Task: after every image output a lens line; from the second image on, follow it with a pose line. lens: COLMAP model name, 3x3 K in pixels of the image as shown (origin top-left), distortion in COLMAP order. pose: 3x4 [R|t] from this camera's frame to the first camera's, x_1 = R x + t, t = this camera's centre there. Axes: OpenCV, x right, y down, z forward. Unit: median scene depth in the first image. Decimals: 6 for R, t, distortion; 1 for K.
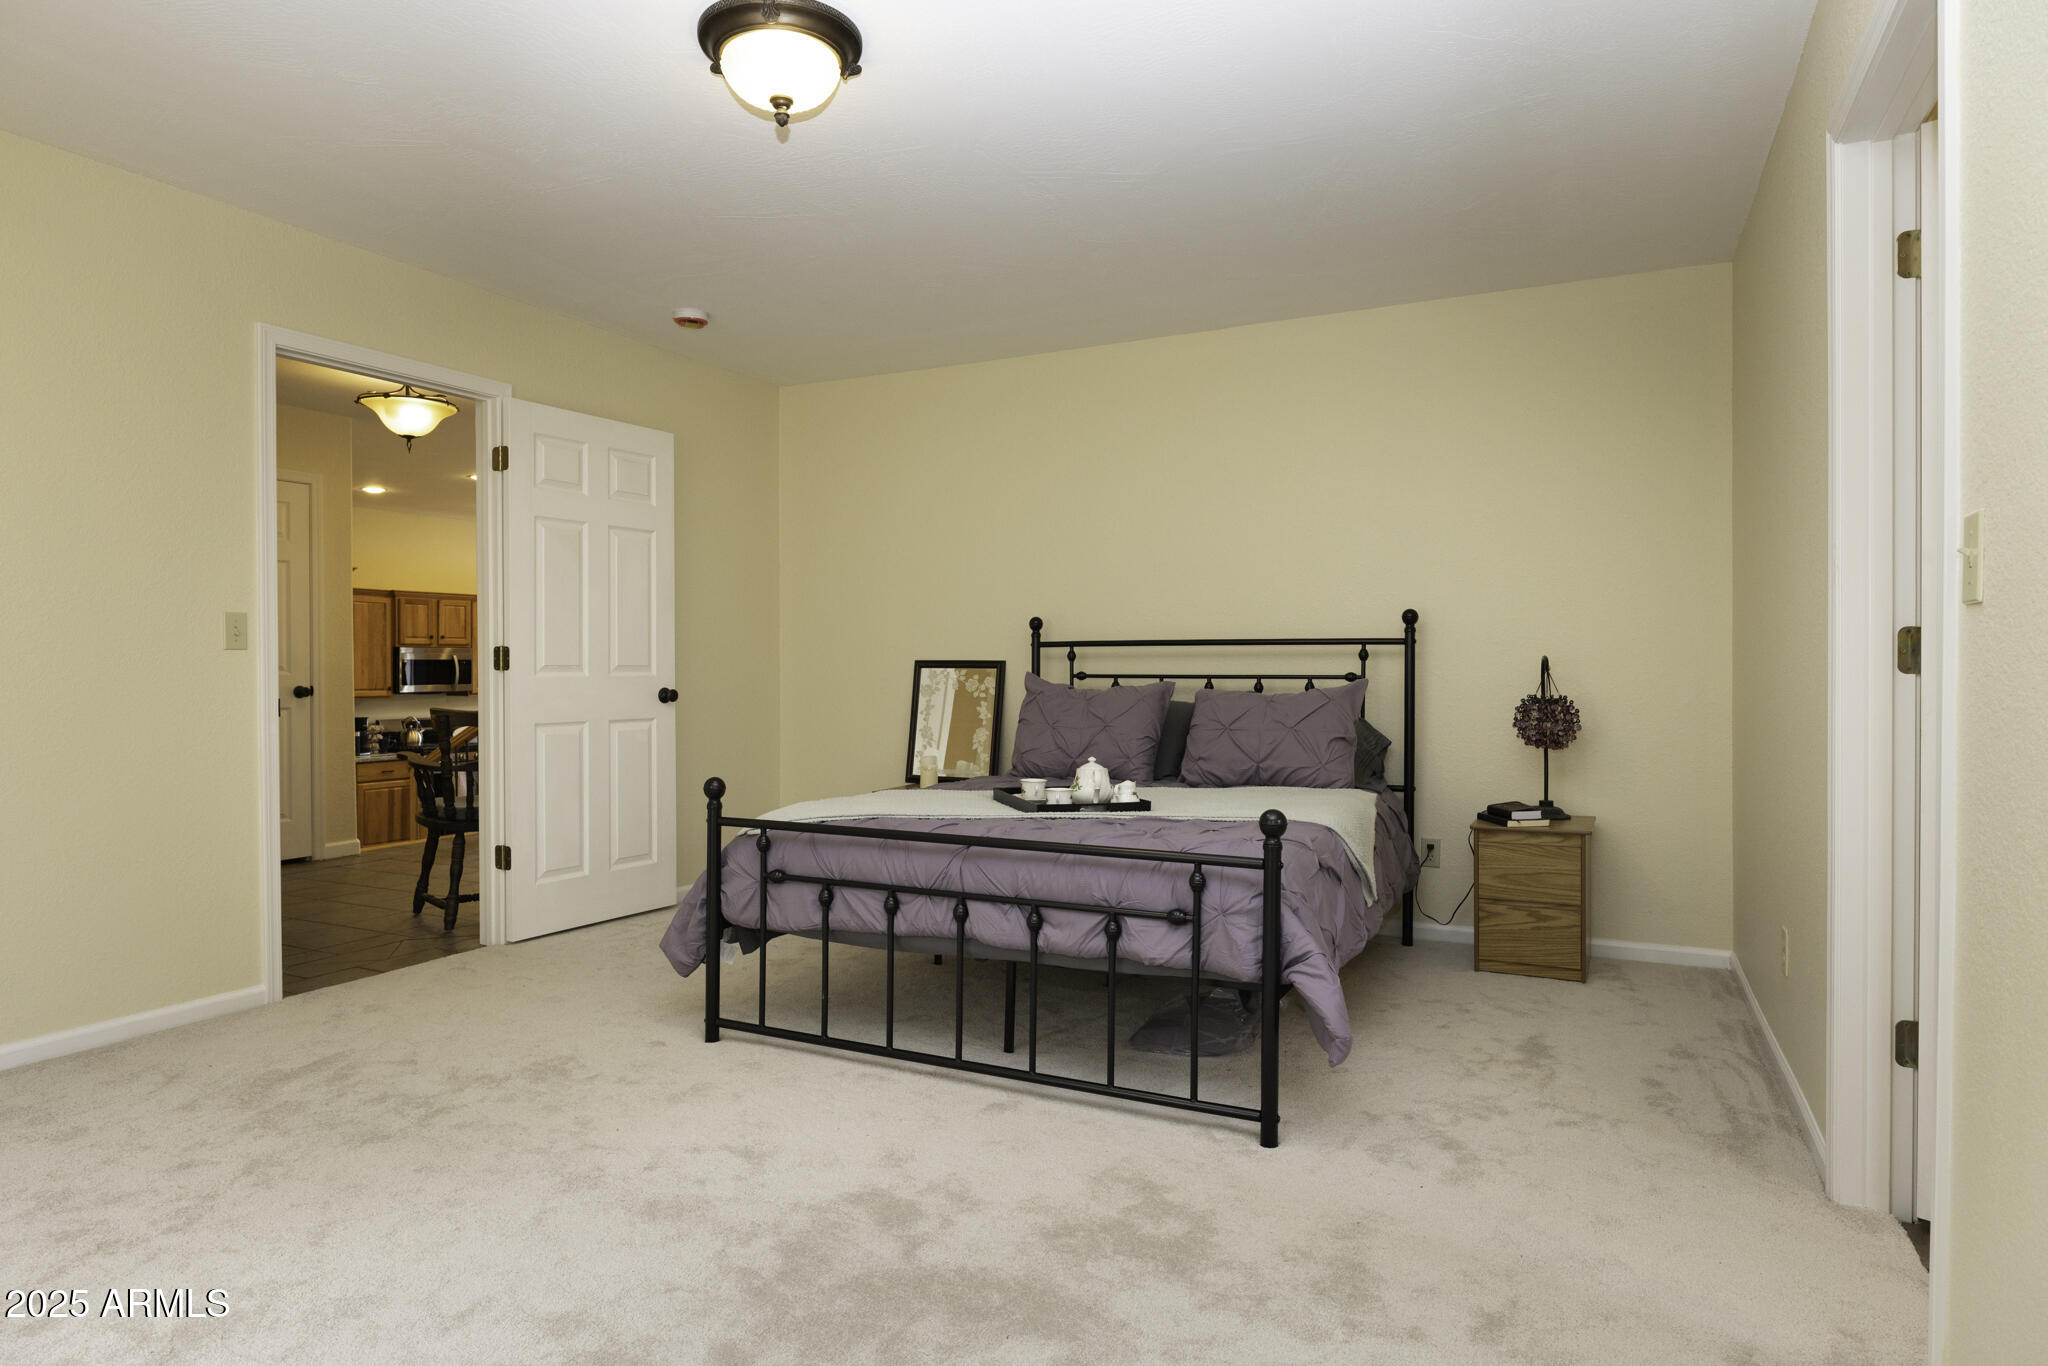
lens RADIAL K [[1189.2, 0, 1029.1], [0, 1189.2, 678.2], [0, 0, 1]] dist [-0.007058, -0.005664]
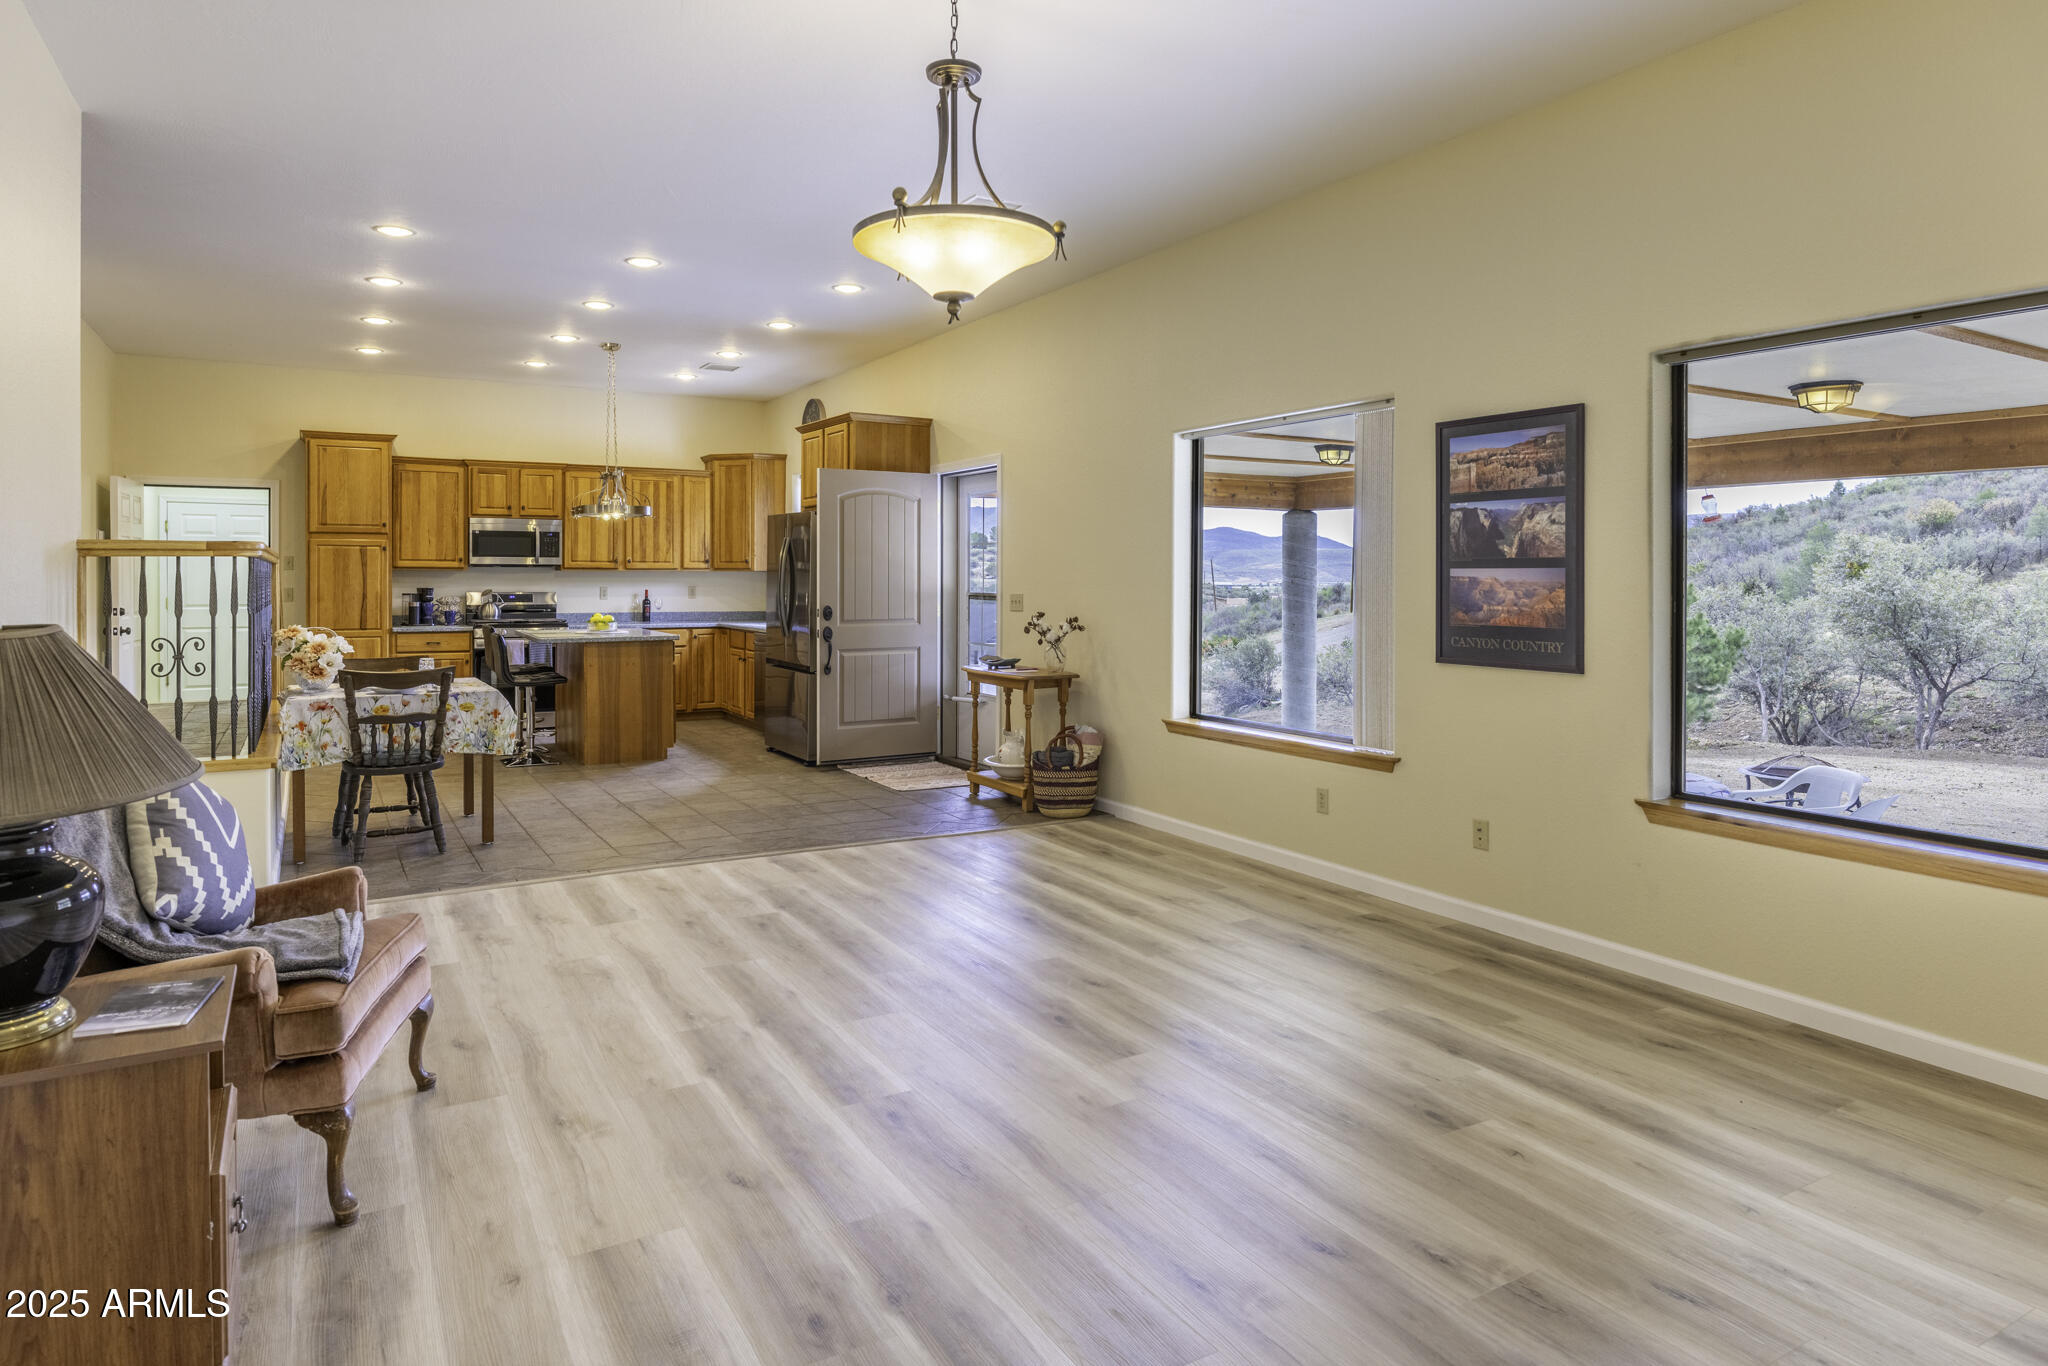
lens RADIAL K [[1236.1, 0, 992.4], [0, 1236.1, 573.1], [0, 0, 1]] dist [-0.008989, 0.007298]
pose [[0.821115, 0.004112, -0.570748, 0.398079], [-0.011781, 0.999883, -0.009745, 0.024389], [0.570641, 0.014725, 0.821067, 0.408937]]
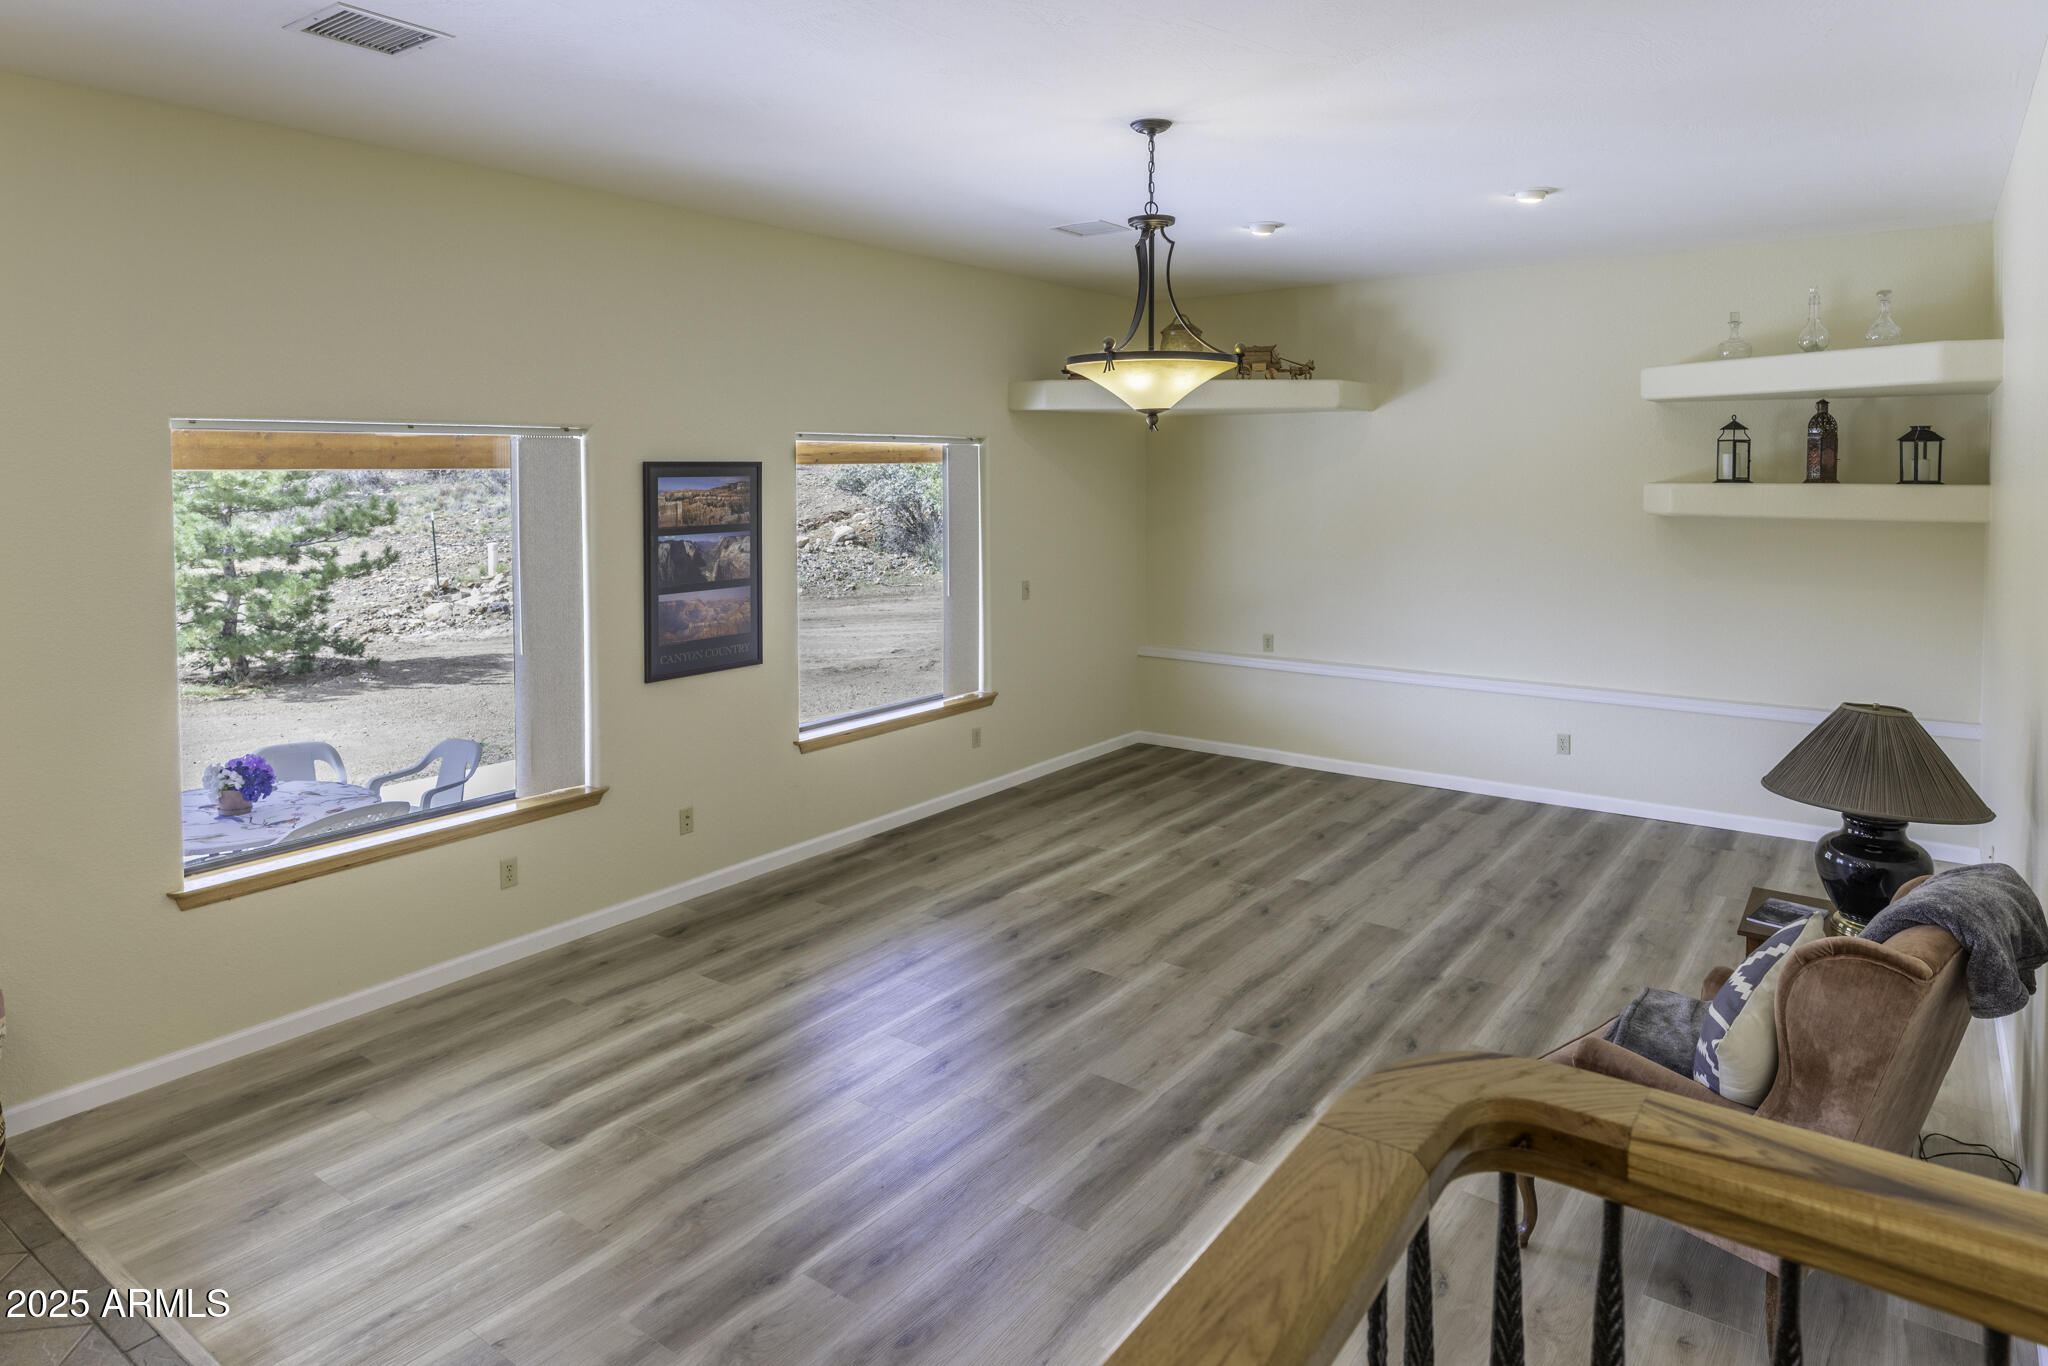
lens RADIAL K [[1236.1, 0, 1025.7], [0, 1236.1, 499.7], [0, 0, 1]] dist [-0.008989, 0.007298]
pose [[0.167451, -0.026525, 0.985523, -0.189947], [0.009112, 0.999637, 0.025357, -0.033655], [-0.985838, 0.004734, 0.167632, 0.645598]]
